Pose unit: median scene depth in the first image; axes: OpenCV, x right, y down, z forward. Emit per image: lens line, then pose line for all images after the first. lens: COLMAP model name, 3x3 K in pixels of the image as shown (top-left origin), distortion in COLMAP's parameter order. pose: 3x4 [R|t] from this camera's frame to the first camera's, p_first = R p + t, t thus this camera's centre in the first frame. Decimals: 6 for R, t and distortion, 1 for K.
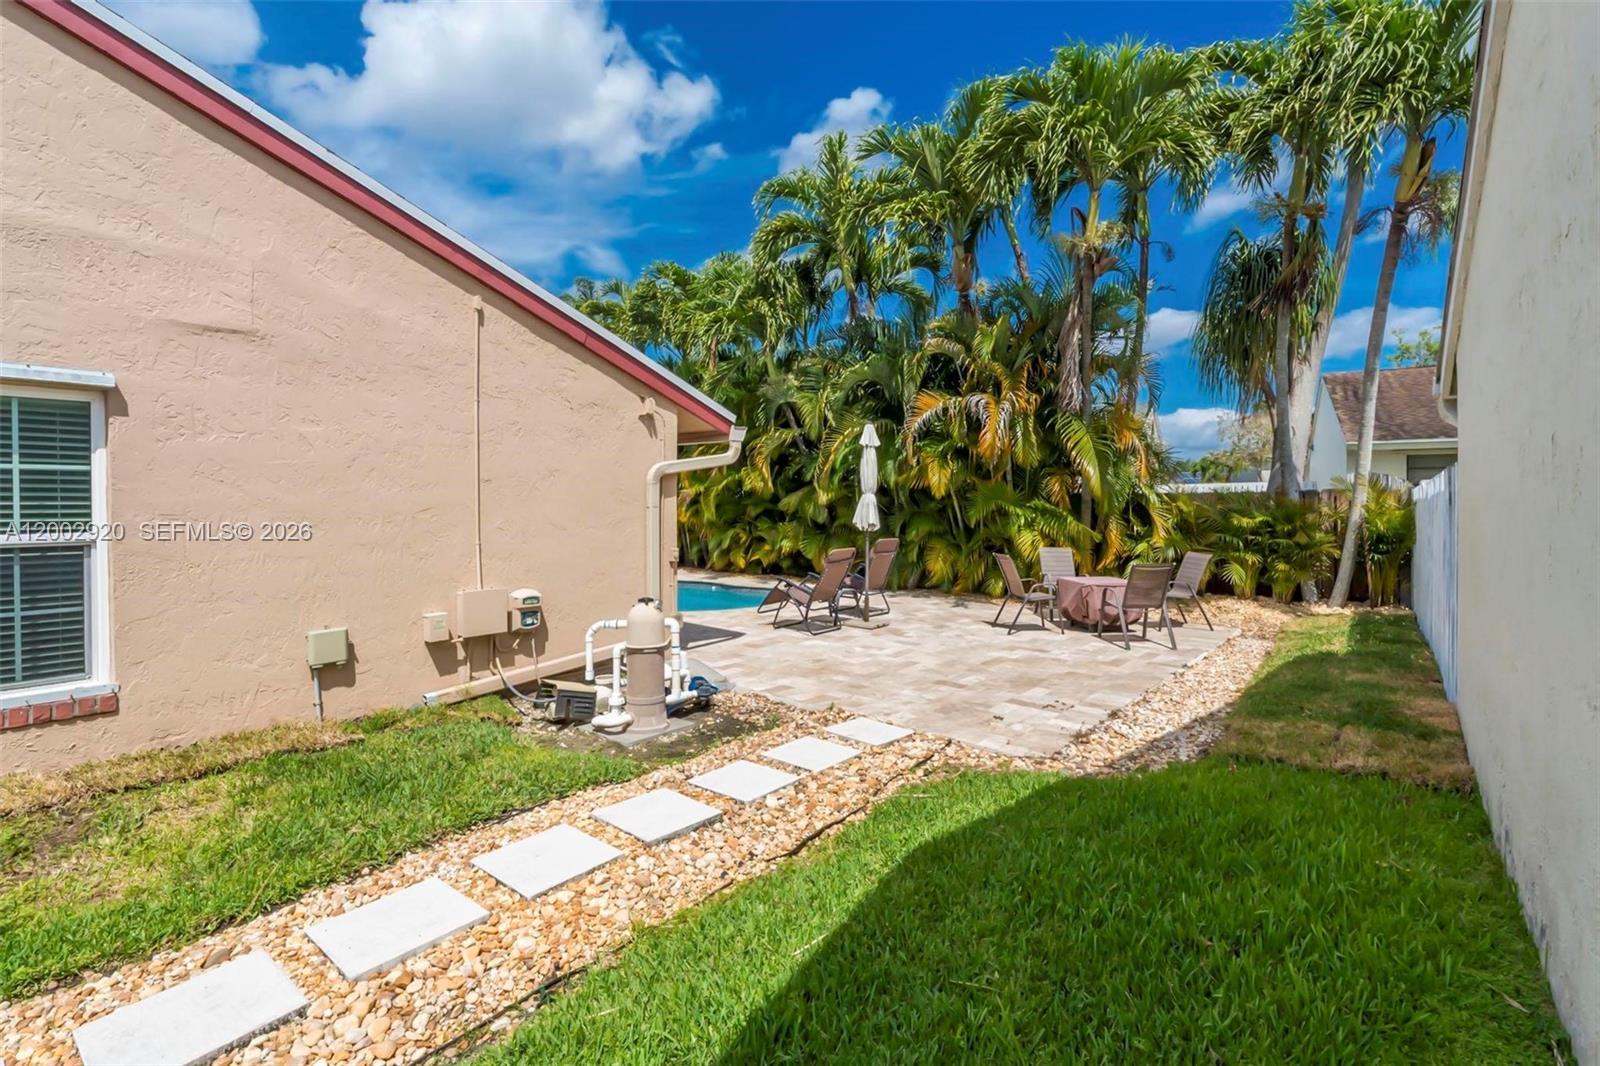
lens RADIAL K [[738.8, 0, 799.5], [0, 738.8, 516.8], [0, 0, 1]] dist [0.011703, -0.000133]
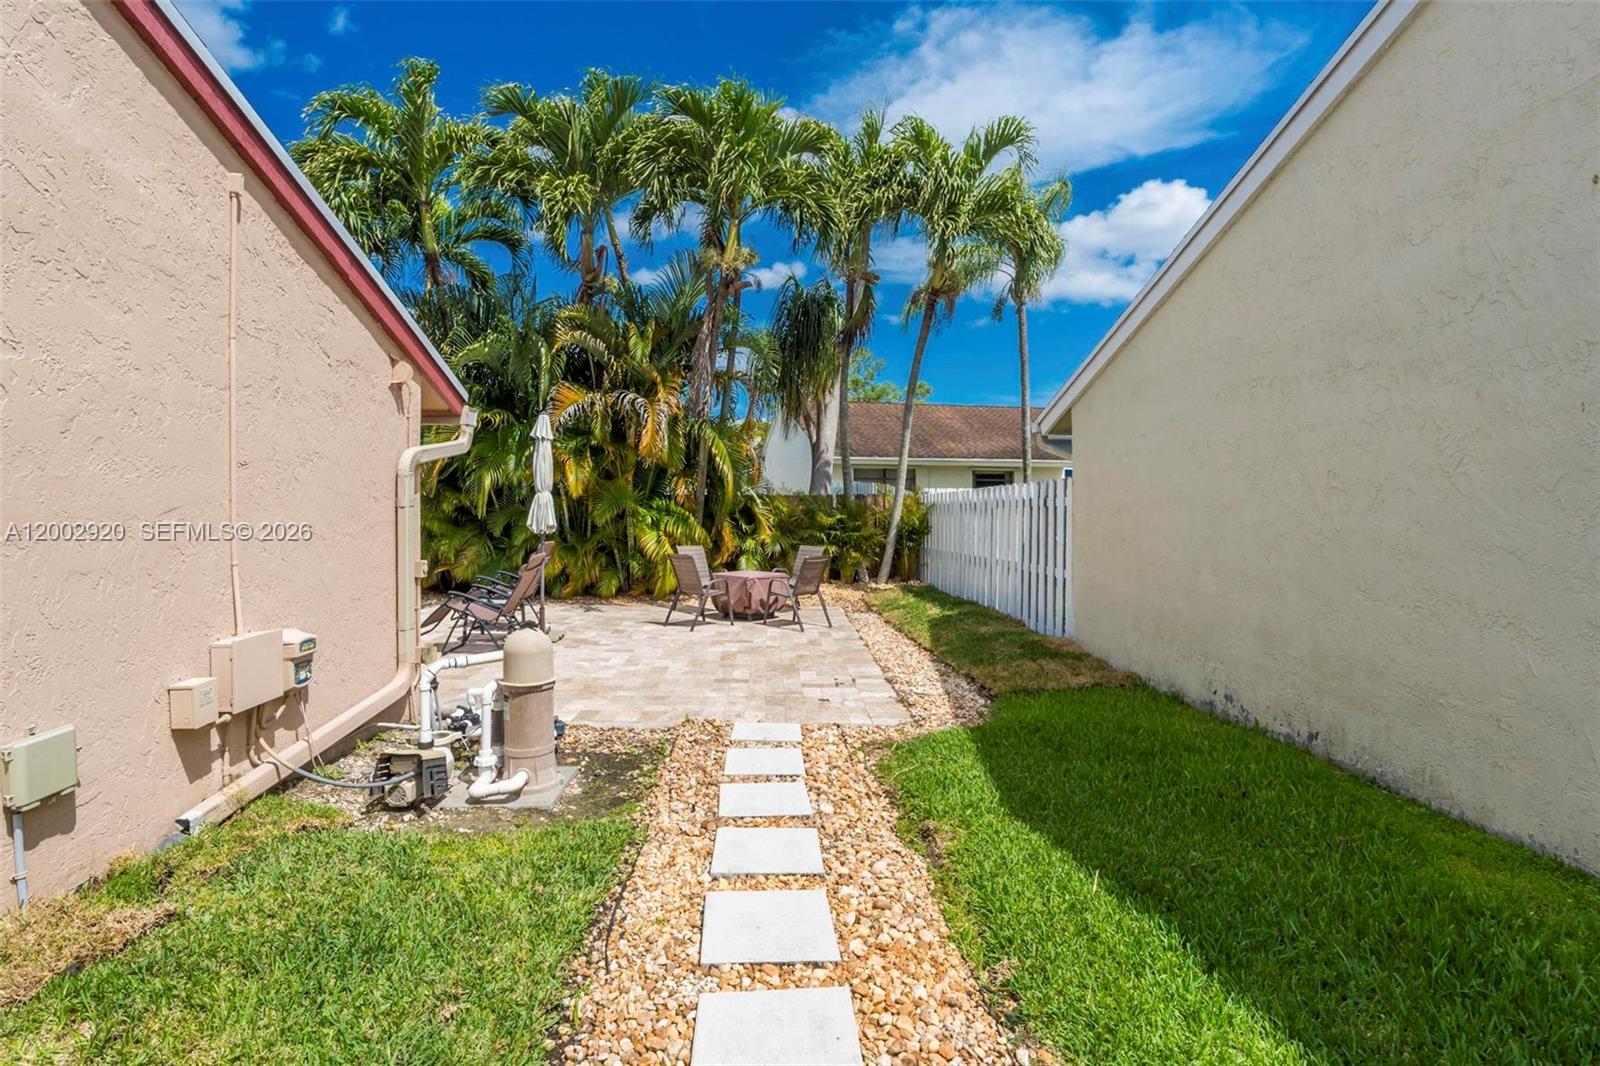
lens RADIAL K [[754.4, 0, 799.2], [0, 754.4, 518.0], [0, 0, 1]] dist [0.004094, 0.000337]
pose [[0.748746, -0.008946, 0.662797, -0.485729], [0.009240, 0.999953, 0.003059, -0.000350], [-0.662793, 0.003833, 0.748793, 0.187813]]
